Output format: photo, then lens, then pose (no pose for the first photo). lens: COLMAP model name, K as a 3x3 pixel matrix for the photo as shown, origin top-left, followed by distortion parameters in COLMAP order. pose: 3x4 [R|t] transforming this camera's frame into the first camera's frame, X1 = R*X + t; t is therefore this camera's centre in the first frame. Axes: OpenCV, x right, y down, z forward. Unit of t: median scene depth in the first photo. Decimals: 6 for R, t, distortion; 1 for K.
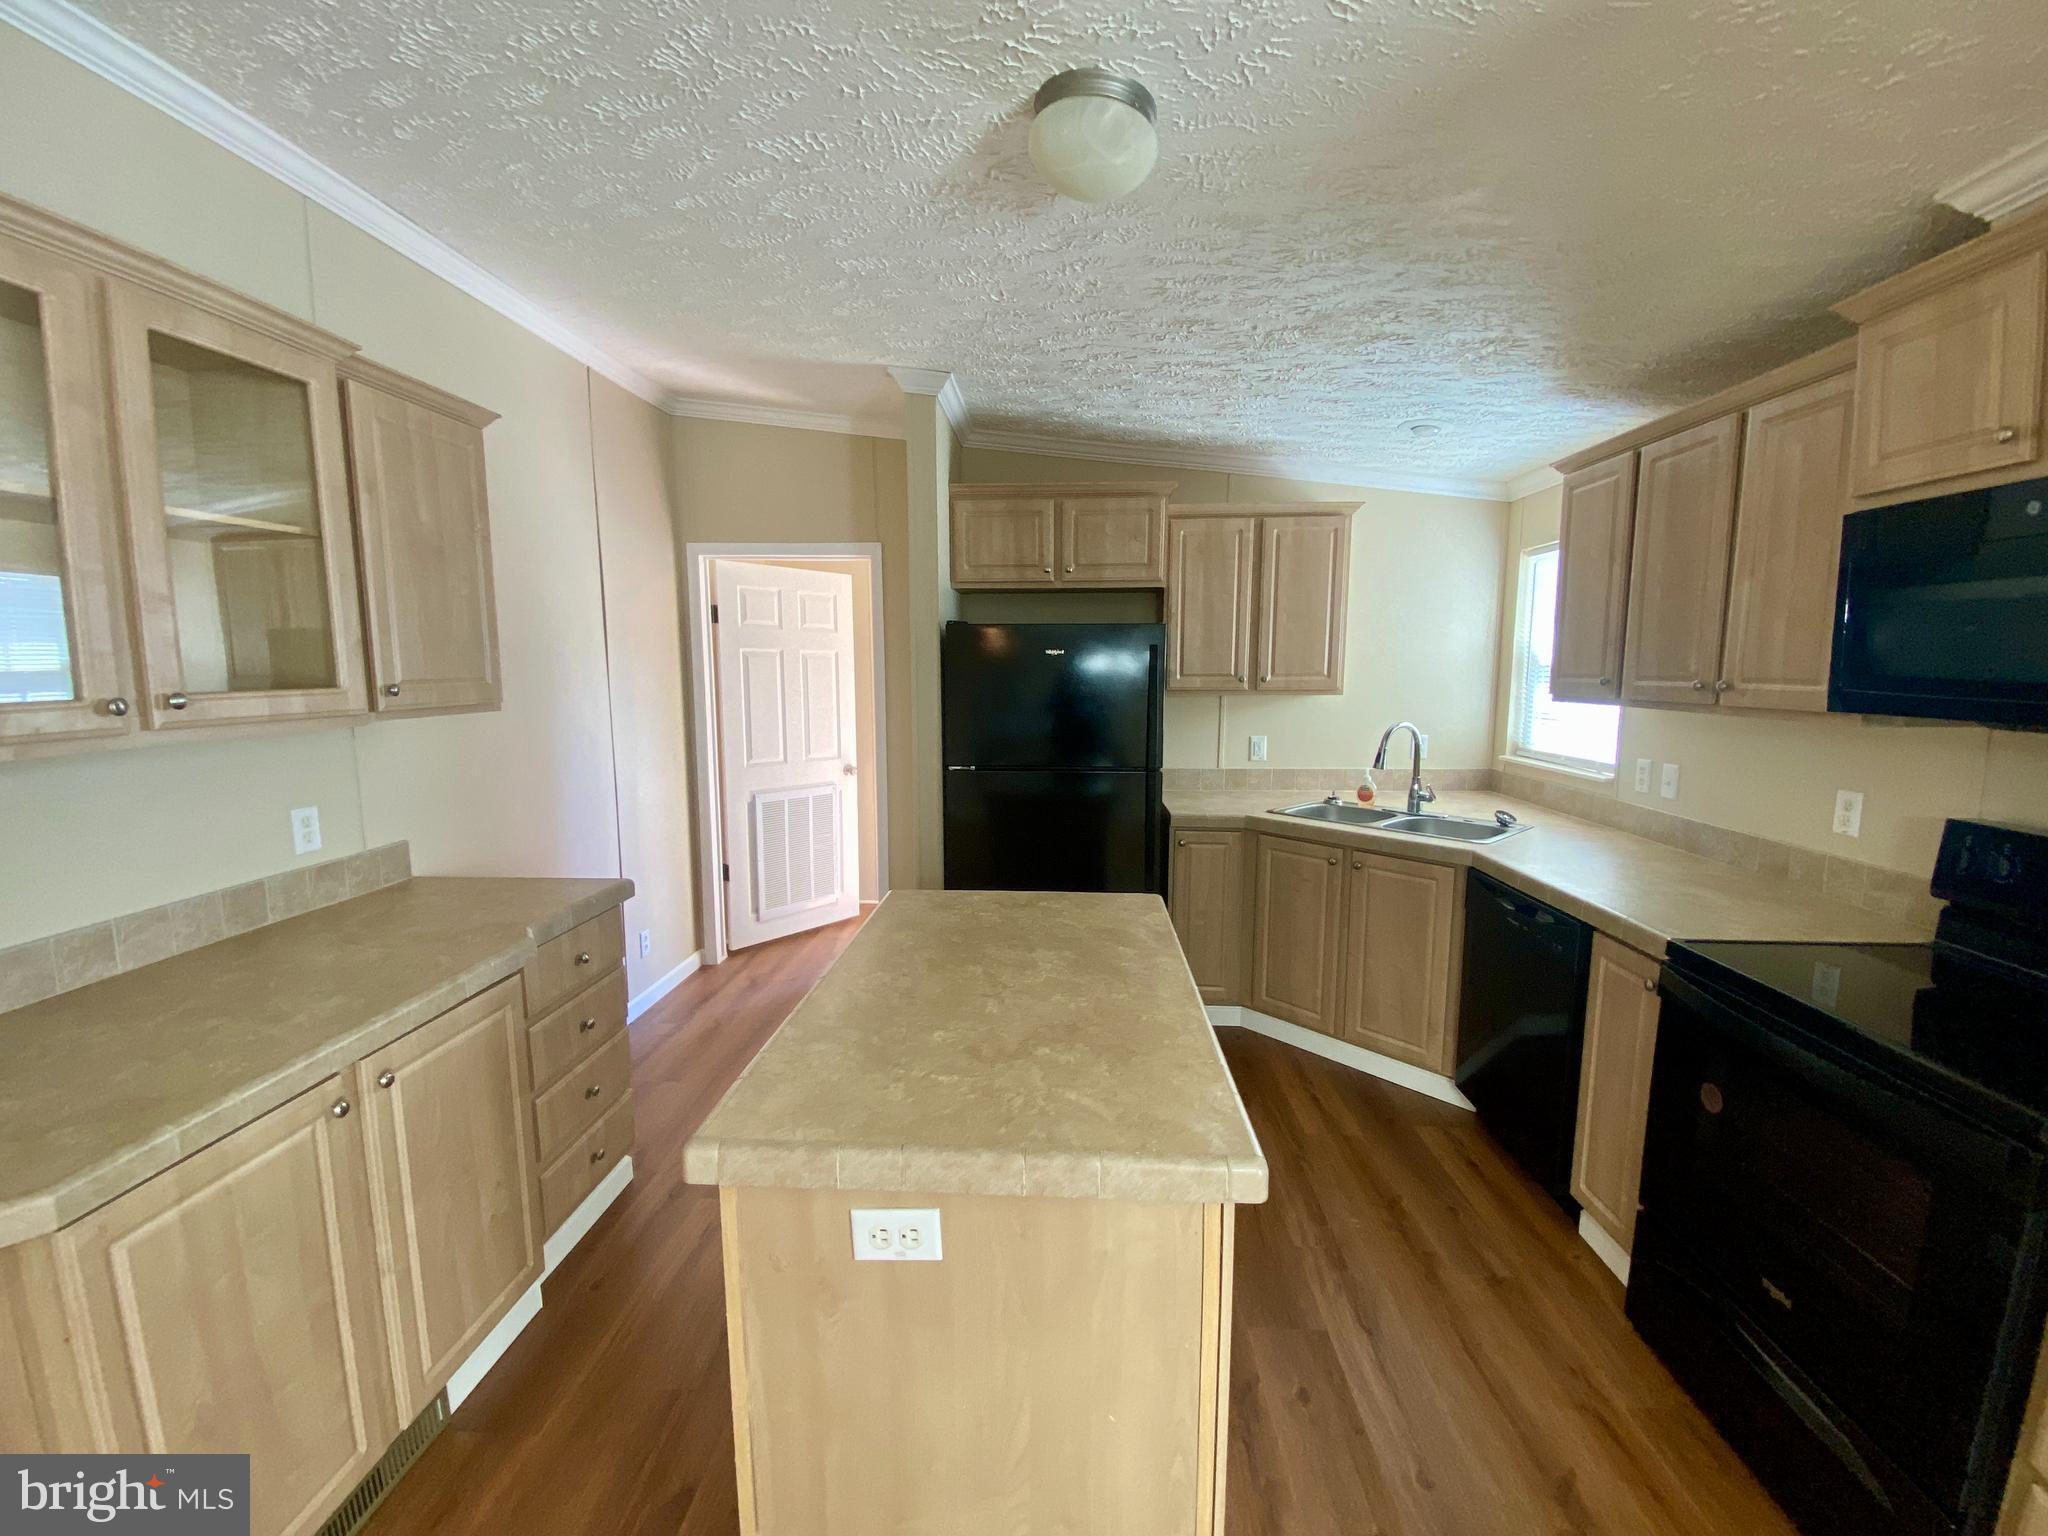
lens RADIAL K [[824.6, 0, 1014.1], [0, 824.6, 772.9], [0, 0, 1]] dist [0.007012, -0.013829]
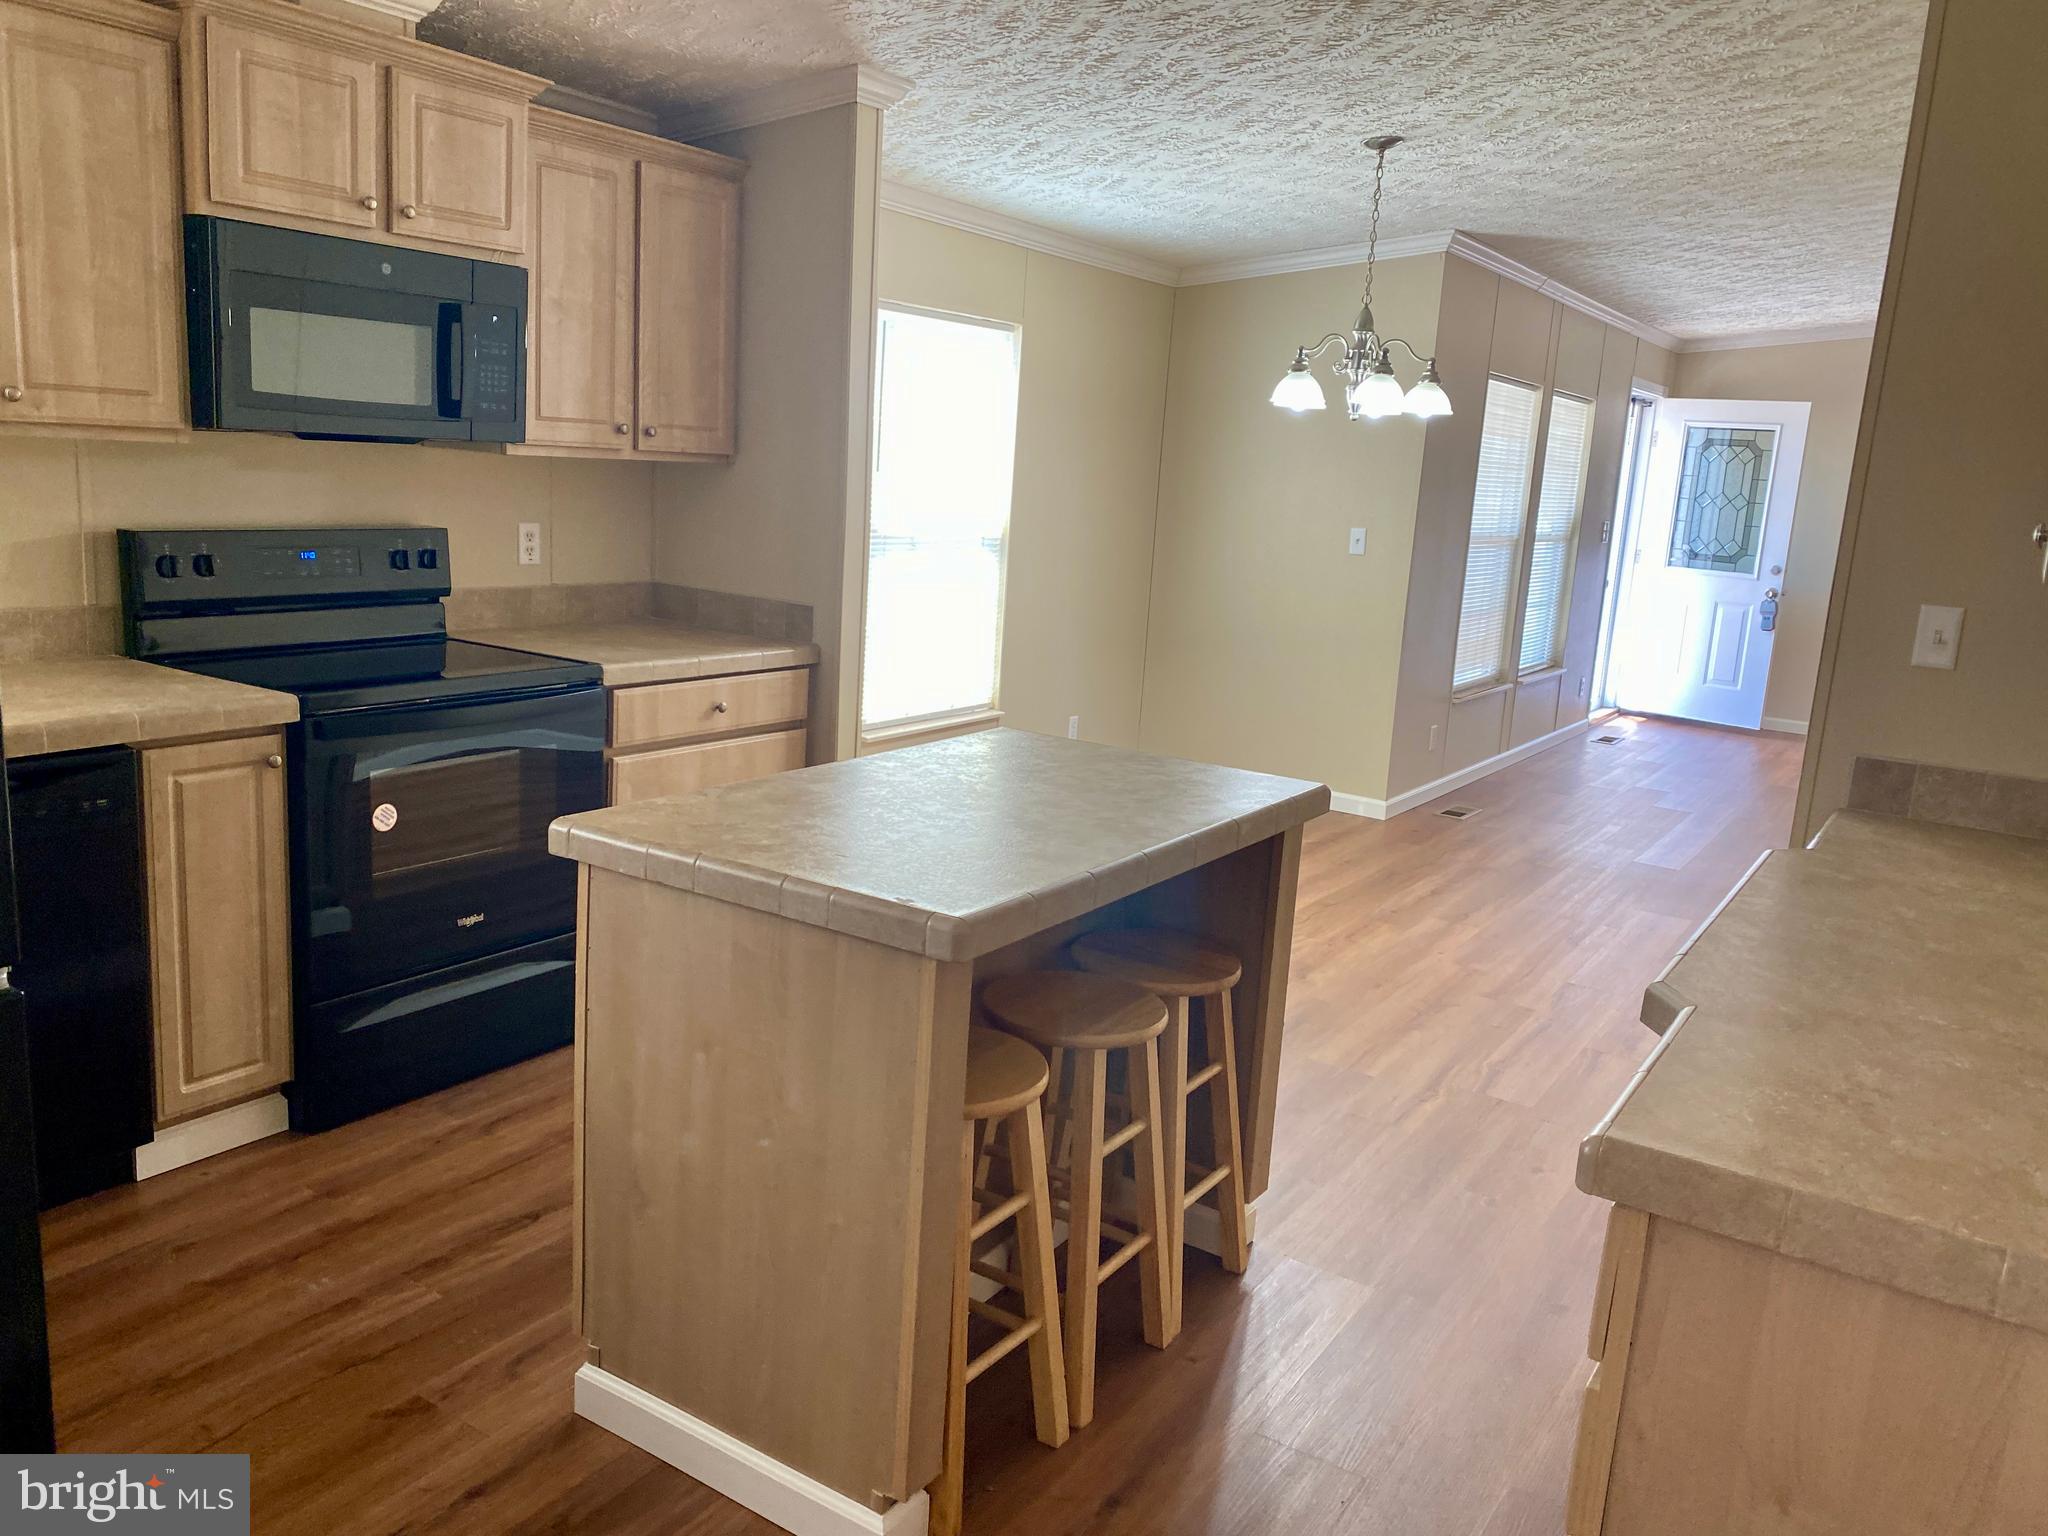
lens RADIAL K [[1540.1, 0, 1025.5], [0, 1540.1, 760.0], [0, 0, 1]] dist [0.013047, -0.019173]
pose [[-0.871693, -0.149505, 0.466689, -0.396561], [-0.003104, 0.953992, 0.299817, -0.137182], [-0.490042, 0.259900, -0.832052, 1.175787]]
